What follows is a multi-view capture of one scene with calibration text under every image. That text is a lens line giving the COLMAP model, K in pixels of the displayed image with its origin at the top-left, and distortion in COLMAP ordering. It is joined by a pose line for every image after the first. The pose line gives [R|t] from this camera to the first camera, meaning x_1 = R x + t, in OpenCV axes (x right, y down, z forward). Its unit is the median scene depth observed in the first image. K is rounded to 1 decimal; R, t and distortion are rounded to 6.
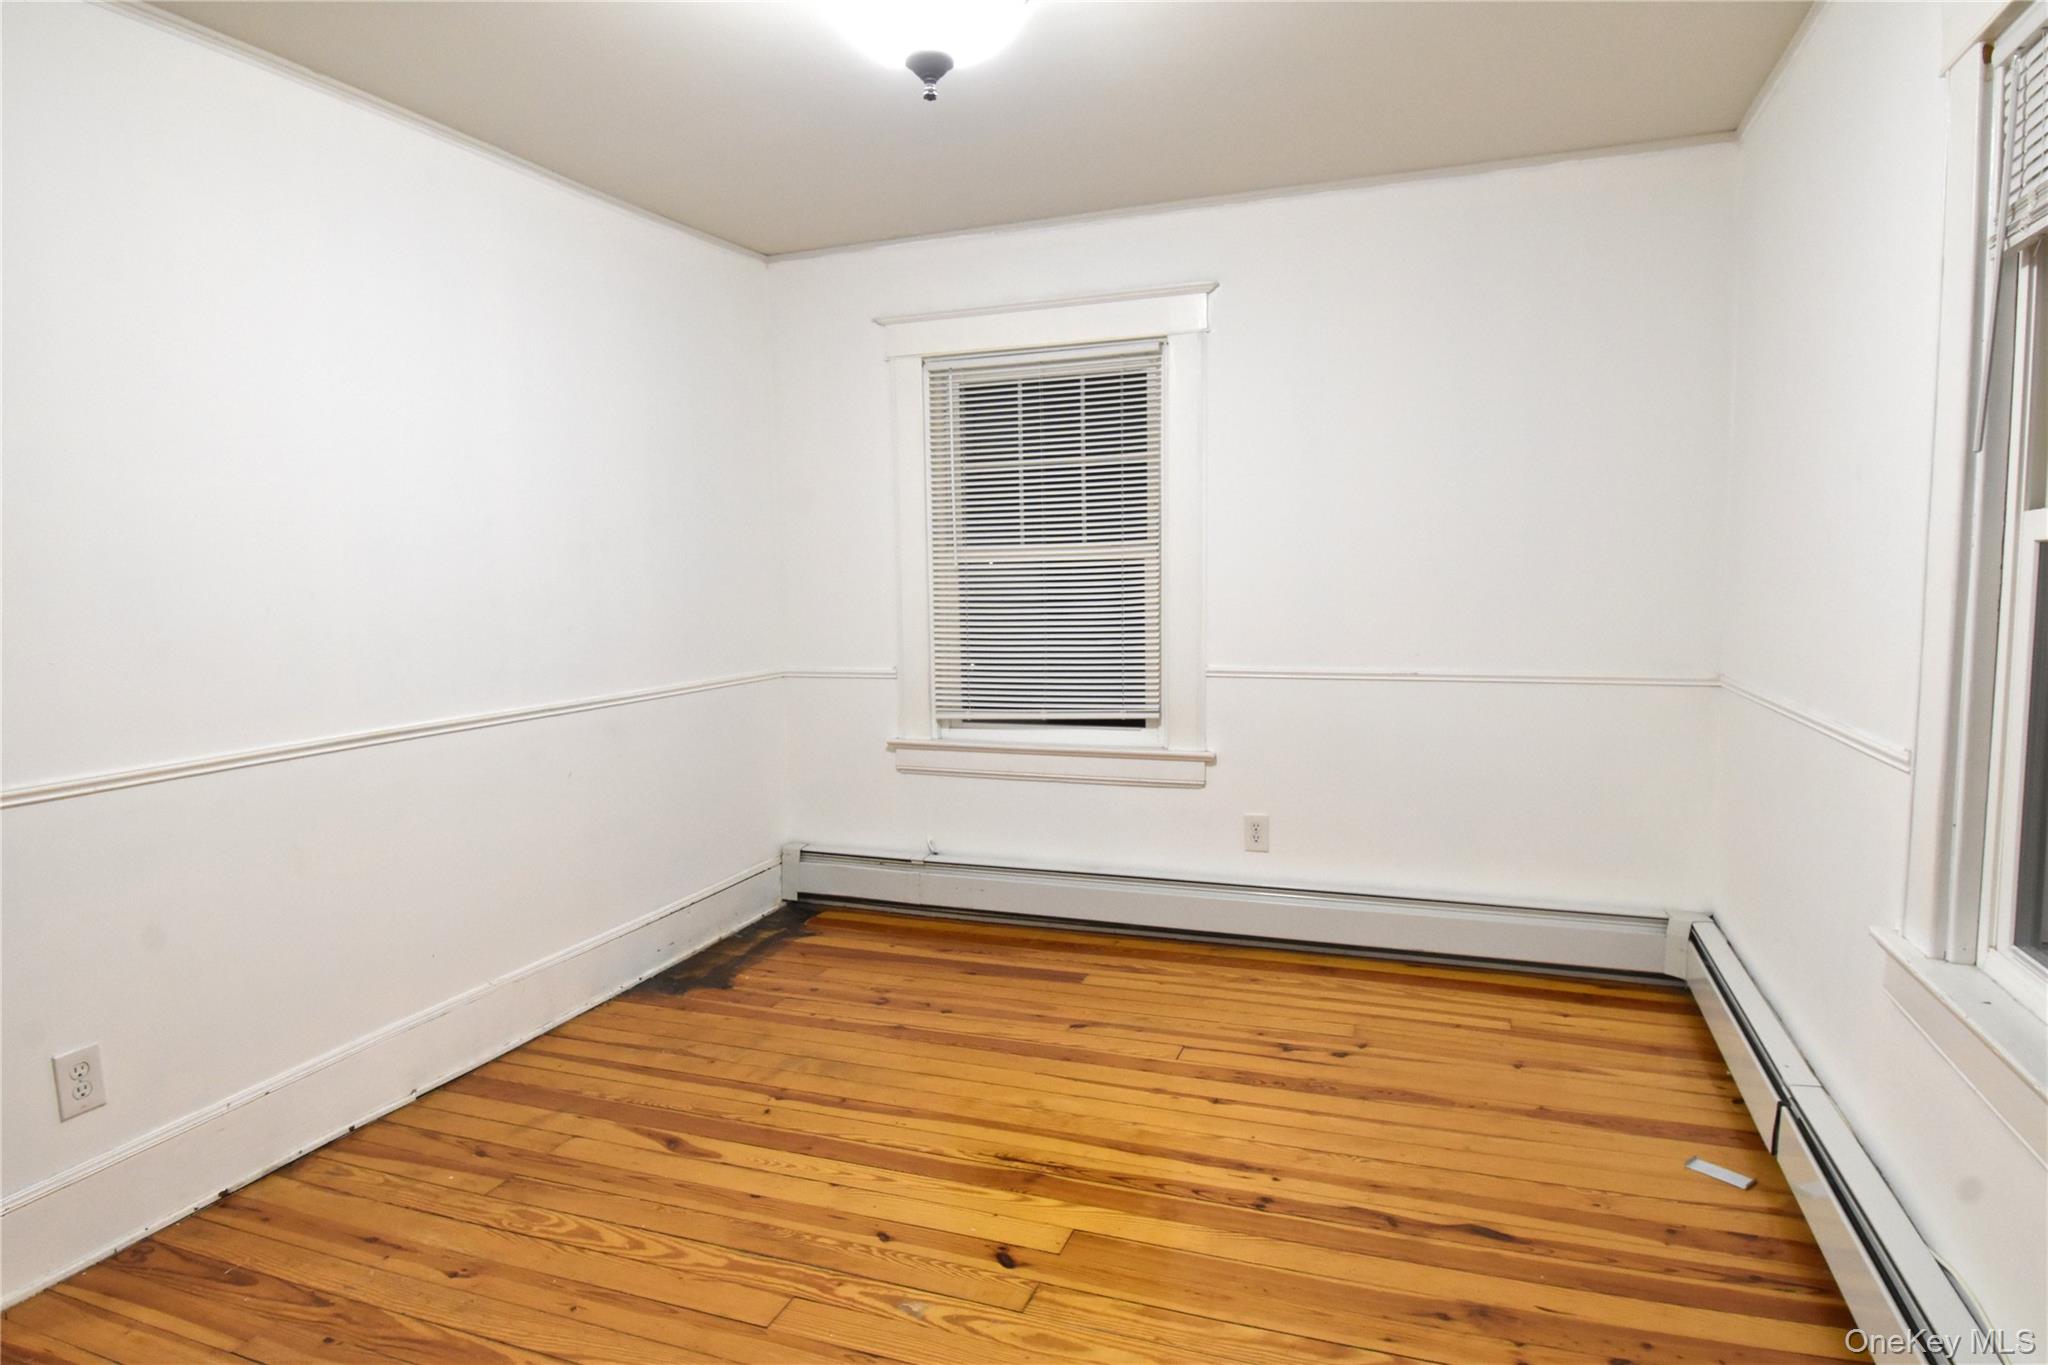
lens RADIAL K [[1133.5, 0, 1032.9], [0, 1133.5, 686.9], [0, 0, 1]] dist [0.010446, -0.024901]
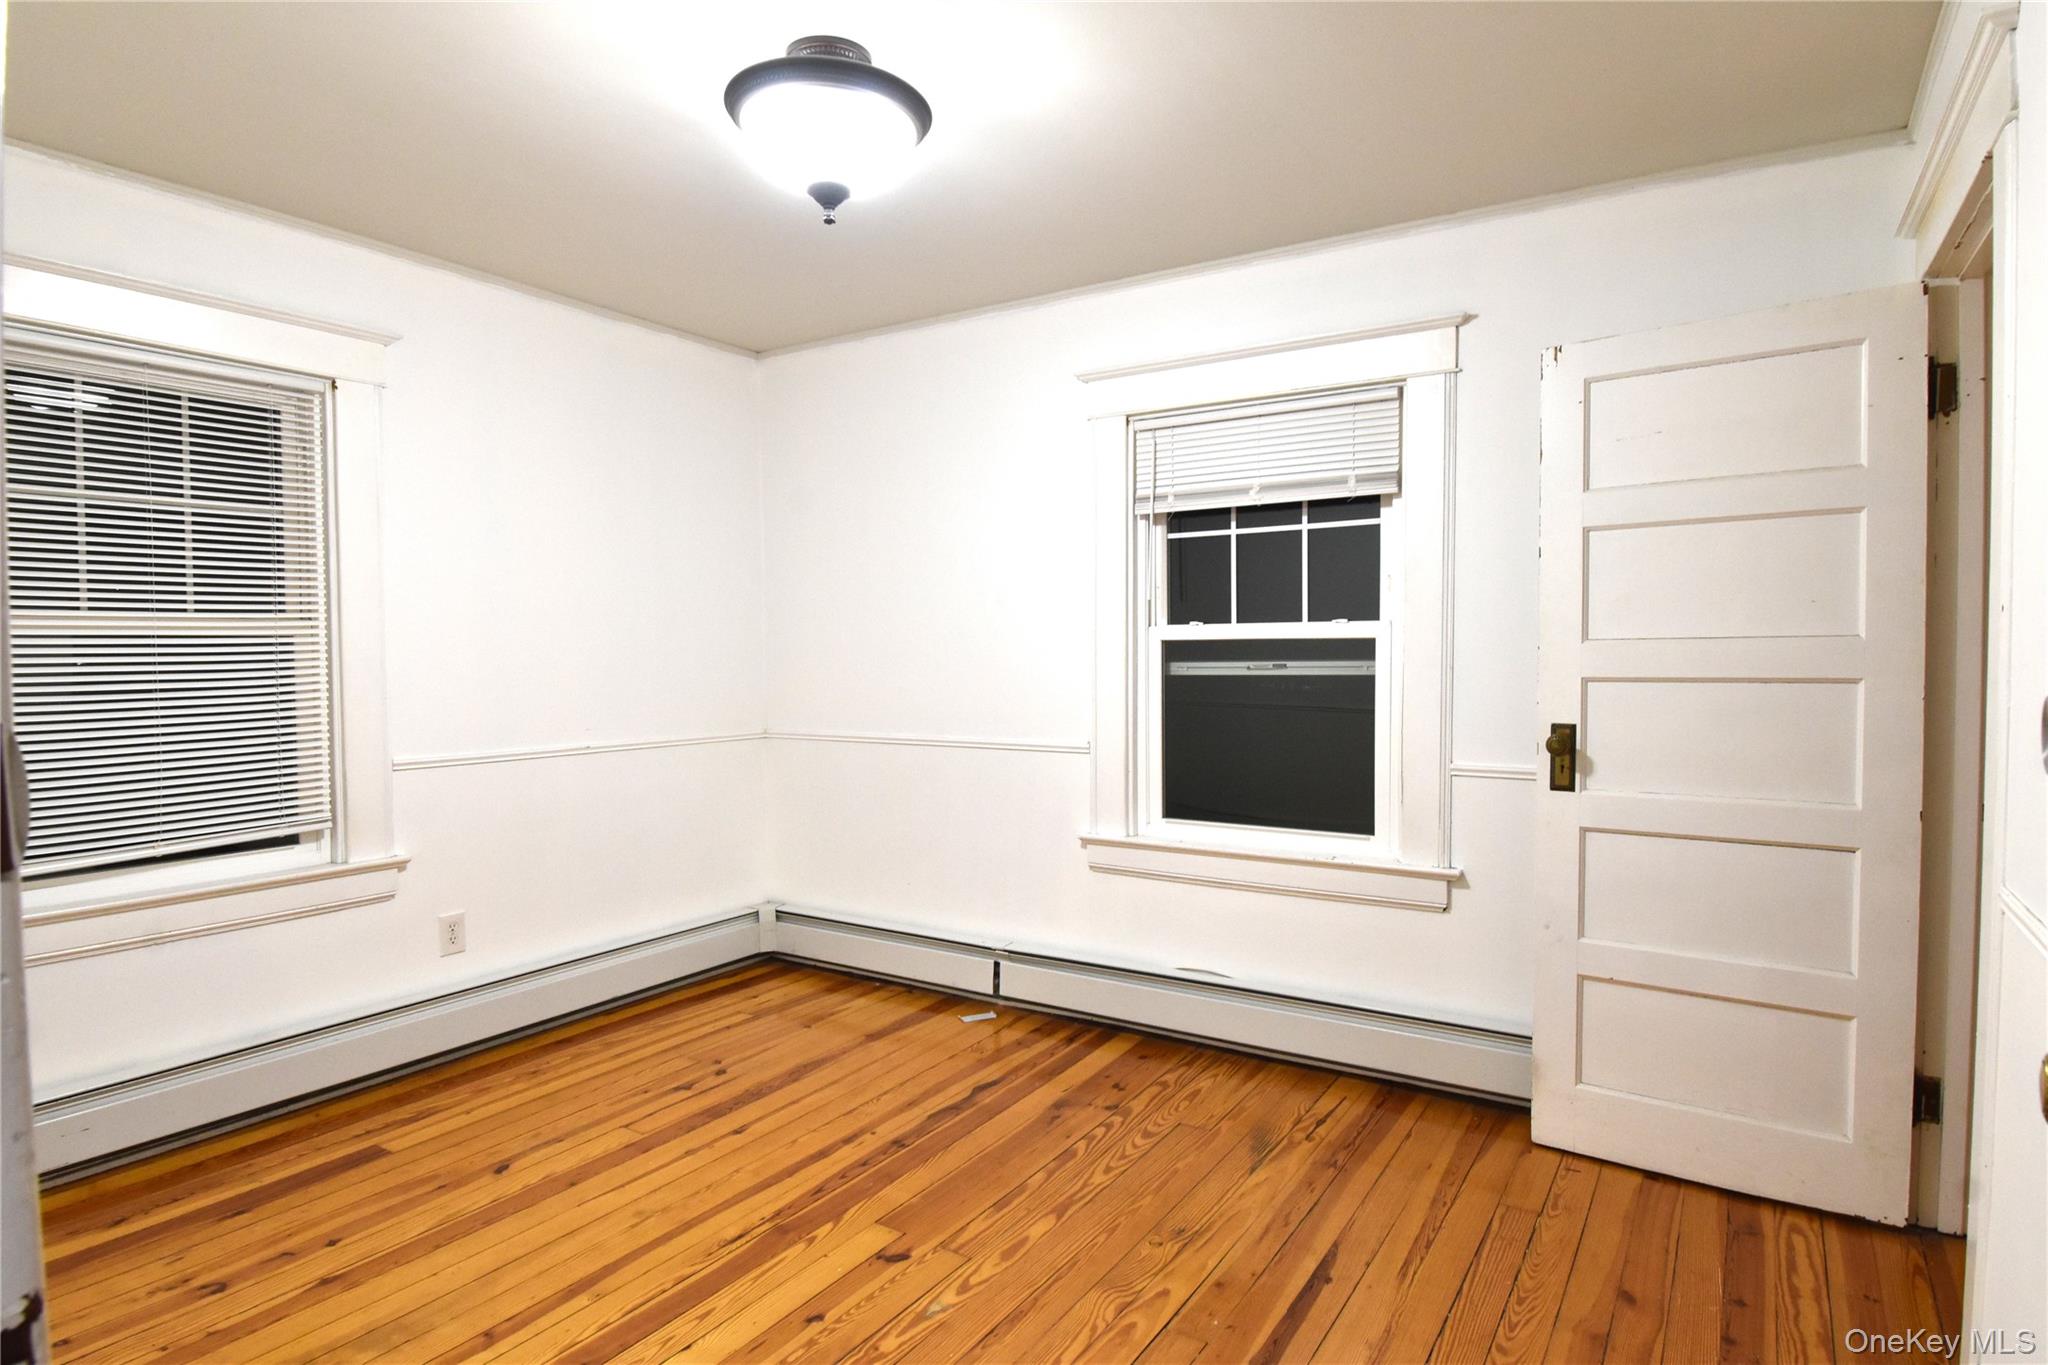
lens RADIAL K [[1133.5, 0, 1032.9], [0, 1133.5, 686.9], [0, 0, 1]] dist [0.010446, -0.024901]
pose [[0.211295, -0.017239, 0.977270, -0.698809], [0.099324, 0.995047, -0.003922, -0.024413], [-0.972363, 0.097896, 0.211960, 0.373322]]
